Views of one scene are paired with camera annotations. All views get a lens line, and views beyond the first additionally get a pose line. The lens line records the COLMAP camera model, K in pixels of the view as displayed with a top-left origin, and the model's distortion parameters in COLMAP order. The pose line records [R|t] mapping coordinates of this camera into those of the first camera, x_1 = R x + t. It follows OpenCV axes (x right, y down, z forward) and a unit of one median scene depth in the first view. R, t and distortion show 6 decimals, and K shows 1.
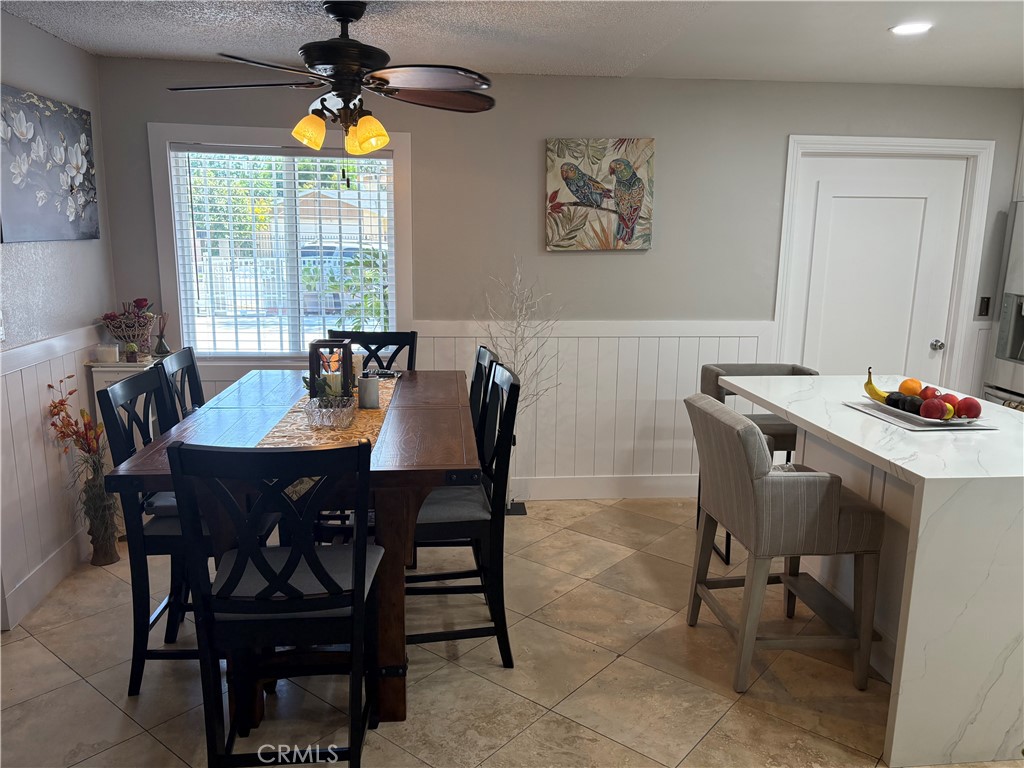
lens RADIAL K [[772.1, 0, 511.4], [0, 772.1, 385.1], [0, 0, 1]] dist [0.043355, -0.059664]
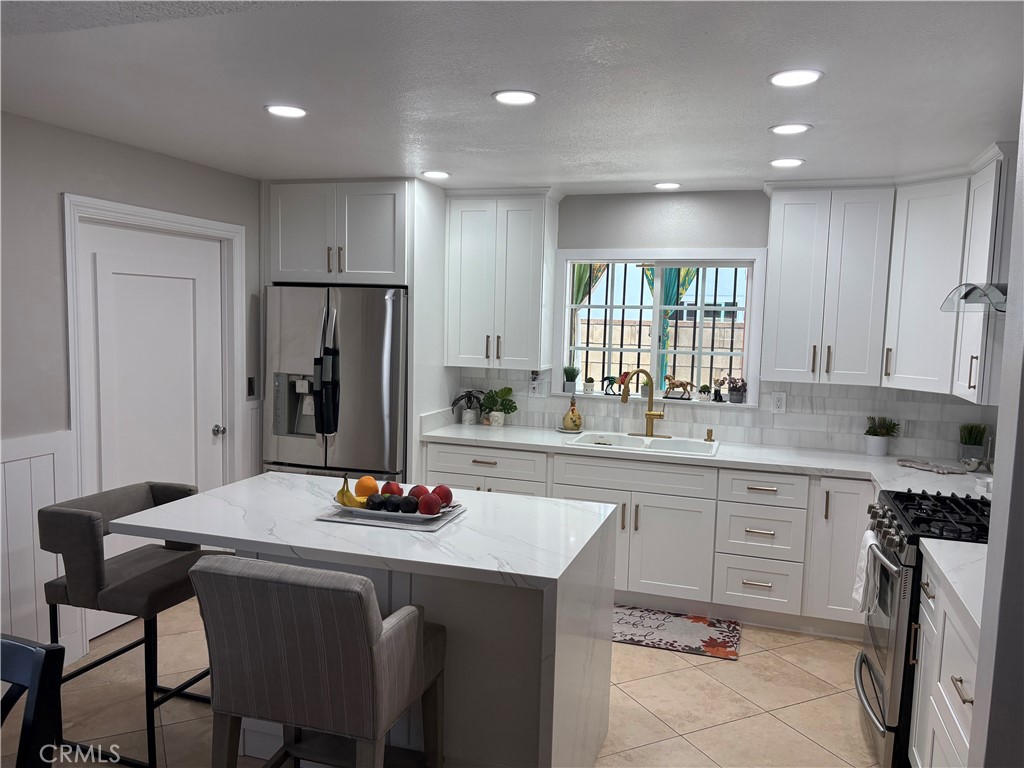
lens RADIAL K [[772.1, 0, 490.9], [0, 772.1, 384.7], [0, 0, 1]] dist [0.043355, -0.059664]
pose [[0.412387, -0.086242, 0.906918, -0.185765], [0.157672, 0.987242, 0.022185, -0.078394], [-0.897261, 0.133847, 0.420723, 0.299833]]
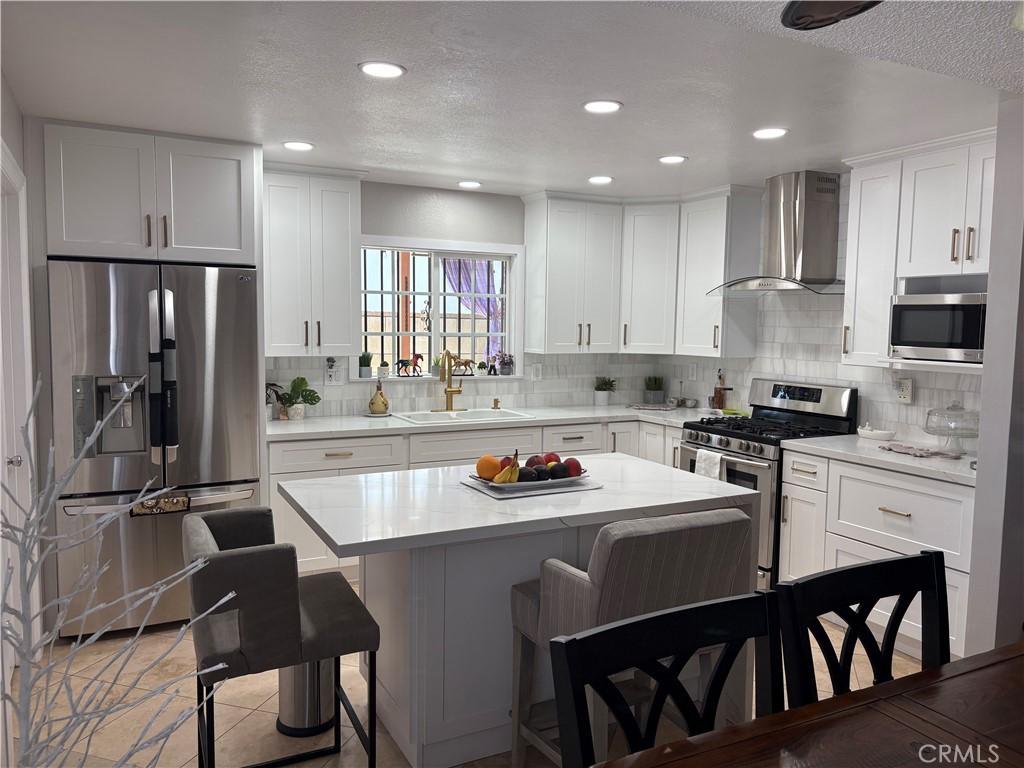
lens RADIAL K [[772.1, 0, 499.0], [0, 772.1, 385.6], [0, 0, 1]] dist [0.043355, -0.059664]
pose [[-0.354747, -0.094204, 0.930204, -0.250852], [0.167055, 0.972515, 0.162197, -0.169045], [-0.919917, 0.212934, -0.329259, 0.899179]]
